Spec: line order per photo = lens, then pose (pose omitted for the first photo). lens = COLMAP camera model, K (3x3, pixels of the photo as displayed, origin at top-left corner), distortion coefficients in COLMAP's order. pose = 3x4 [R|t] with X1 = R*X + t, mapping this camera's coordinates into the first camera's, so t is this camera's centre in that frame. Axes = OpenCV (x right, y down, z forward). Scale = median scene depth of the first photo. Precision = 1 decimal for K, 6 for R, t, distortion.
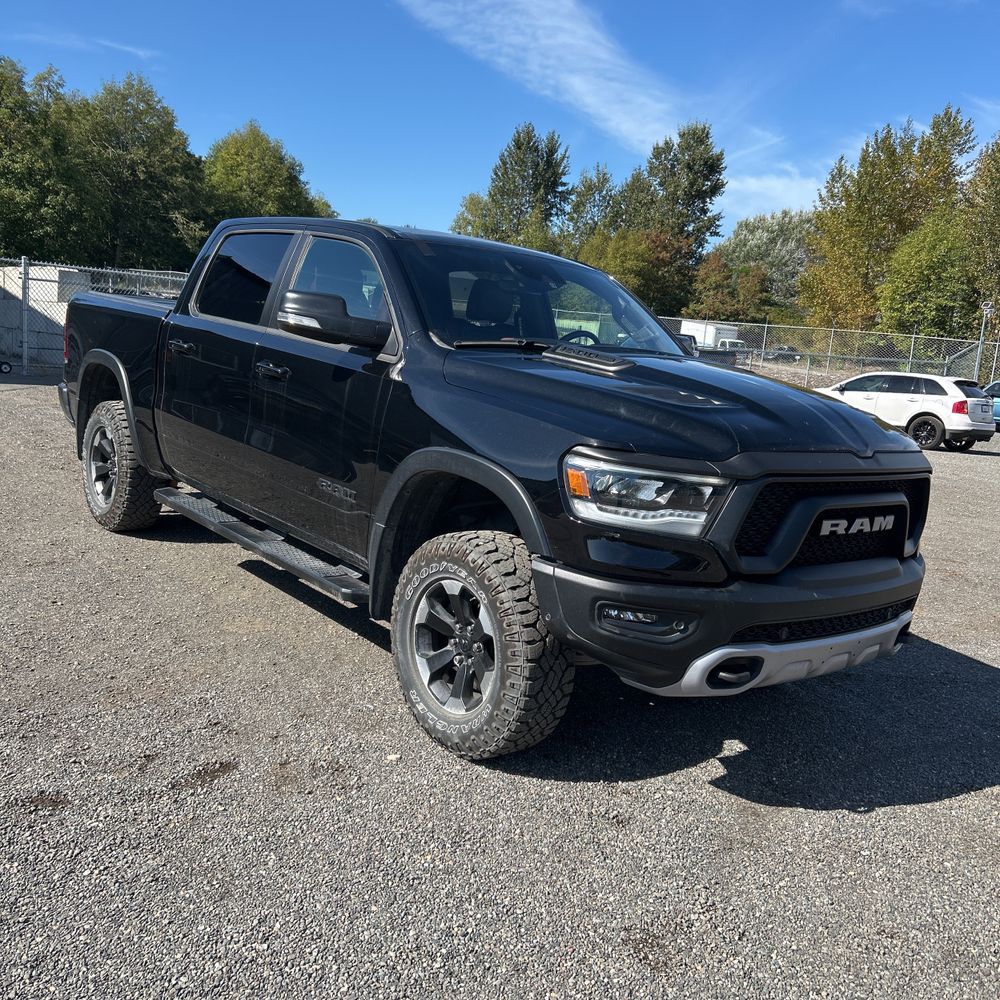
lens RADIAL K [[1012.6, 0, 506.9], [0, 1012.6, 498.3], [0, 0, 1]] dist [0.011636, 0.000000]
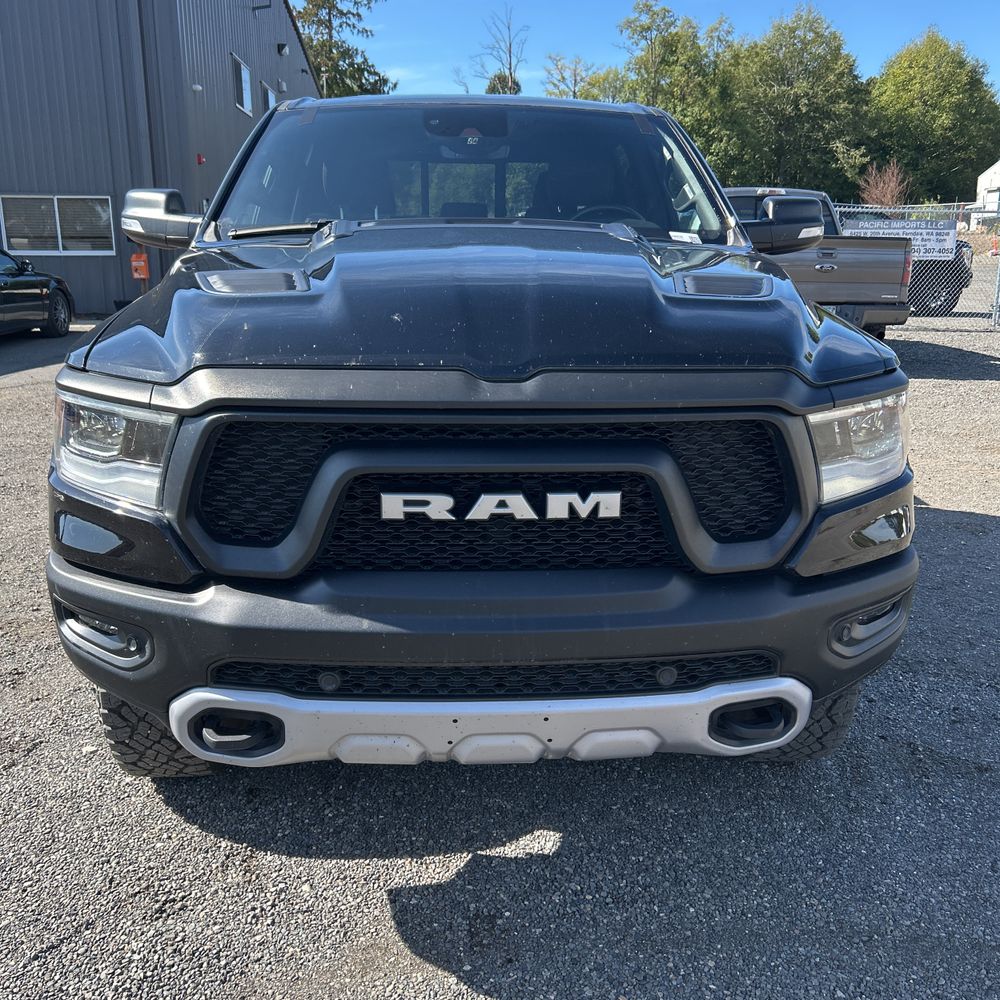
lens RADIAL K [[1012.6, 0, 509.3], [0, 1012.6, 499.2], [0, 0, 1]] dist [0.011636, 0.000000]
pose [[0.796574, 0.061726, -0.601381, 0.028653], [-0.024724, 0.997268, 0.069612, -0.000612], [0.604035, -0.040583, 0.795924, 0.024637]]
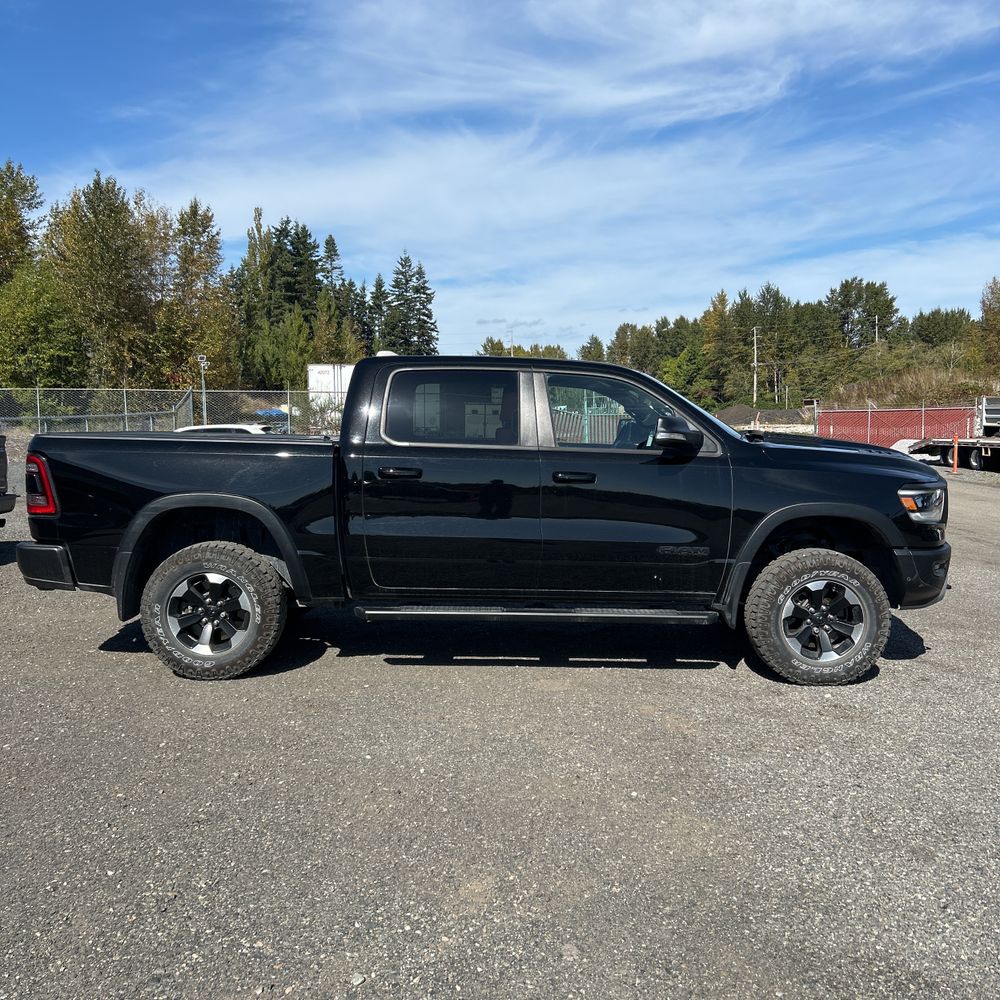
lens RADIAL K [[1012.6, 0, 502.2], [0, 1012.6, 482.9], [0, 0, 1]] dist [0.011636, 0.000000]
pose [[0.637498, -0.141228, 0.757398, -1.353323], [0.184417, 0.982450, 0.027970, -0.183014], [-0.748056, 0.121846, 0.652355, 0.241130]]
